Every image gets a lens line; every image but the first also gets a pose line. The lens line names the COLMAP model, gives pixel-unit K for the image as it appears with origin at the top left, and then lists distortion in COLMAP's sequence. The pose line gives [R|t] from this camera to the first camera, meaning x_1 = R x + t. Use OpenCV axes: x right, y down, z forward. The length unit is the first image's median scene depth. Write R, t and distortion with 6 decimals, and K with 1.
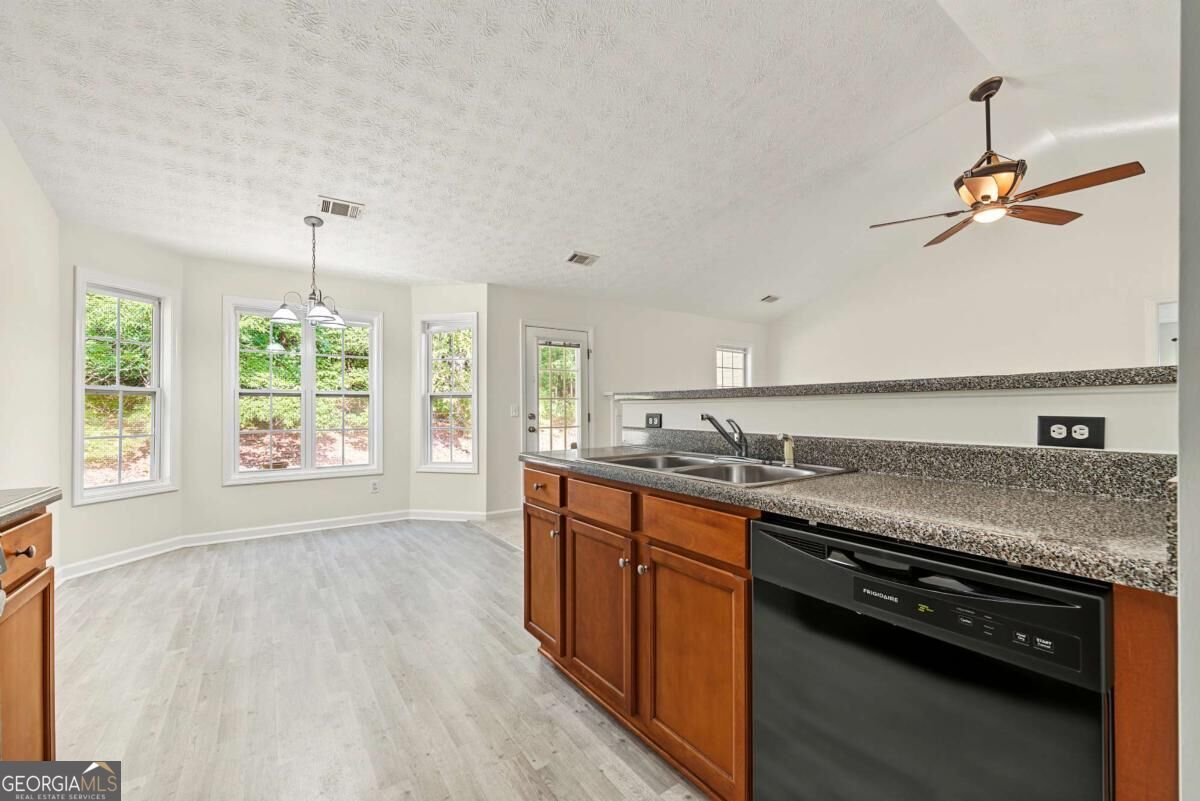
lens RADIAL K [[480.6, 0, 606.8], [0, 480.6, 402.5], [0, 0, 1]] dist [-0.012627, 0.000173]
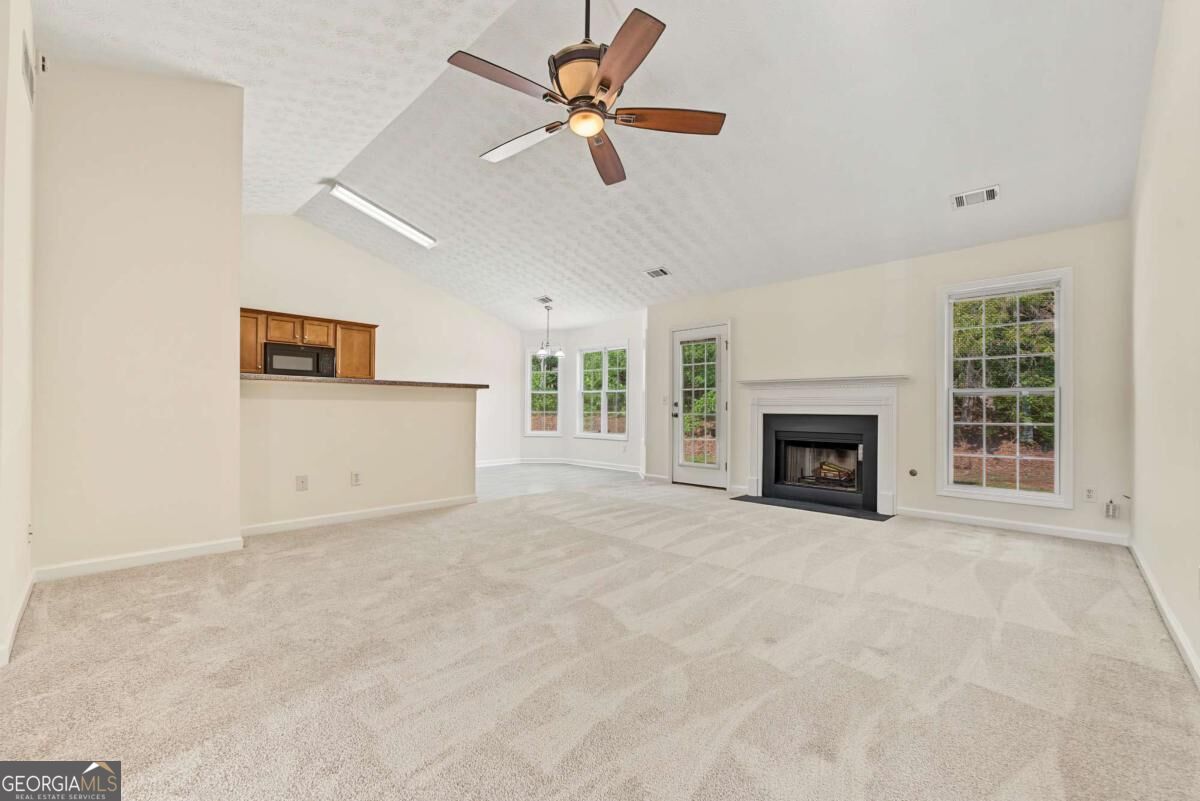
lens RADIAL K [[480.6, 0, 601.2], [0, 480.6, 407.4], [0, 0, 1]] dist [-0.012627, 0.000173]
pose [[0.190214, -0.002505, -0.981739, 1.404899], [-0.000036, 0.999997, -0.002559, 0.055562], [0.981743, 0.000522, 0.190214, 0.789985]]
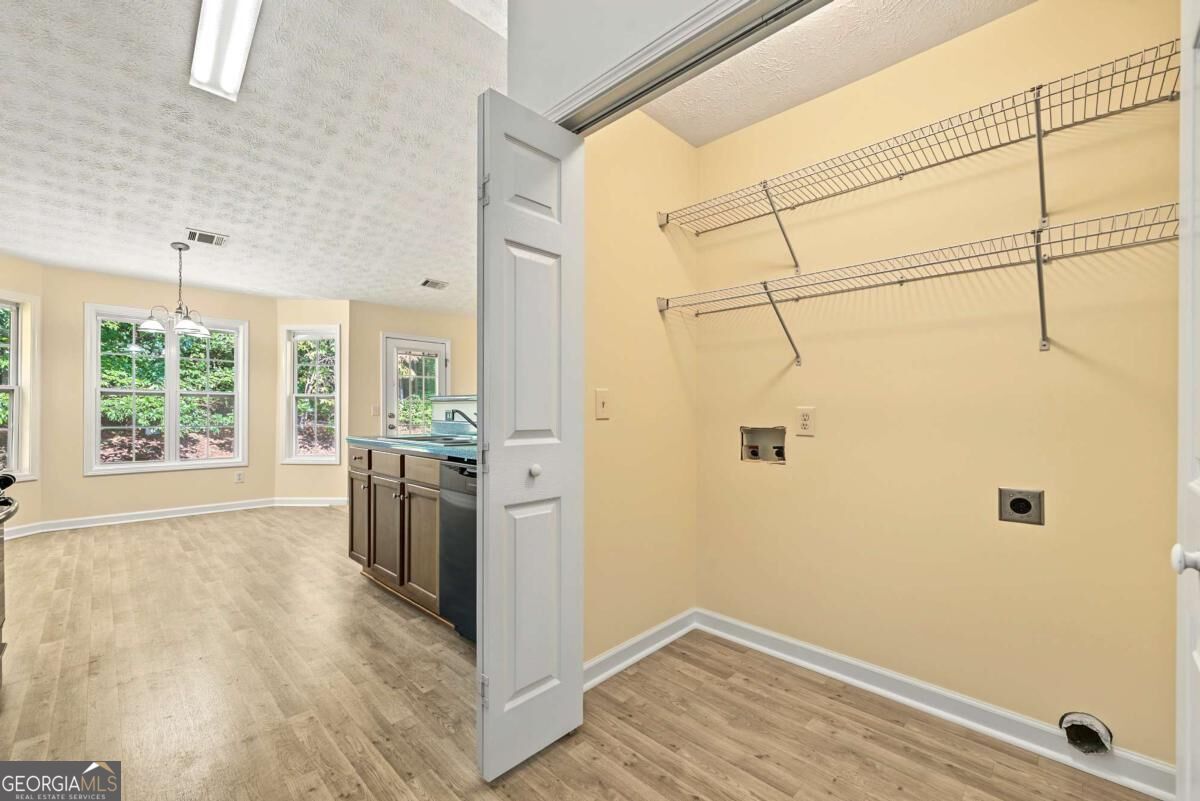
lens RADIAL K [[480.6, 0, 606.5], [0, 480.6, 410.6], [0, 0, 1]] dist [-0.012627, 0.000173]
pose [[0.981054, 0.007399, 0.193595, 0.179203], [-0.008937, 0.999935, 0.007070, 0.005664], [-0.193530, -0.008667, 0.981056, -0.330084]]
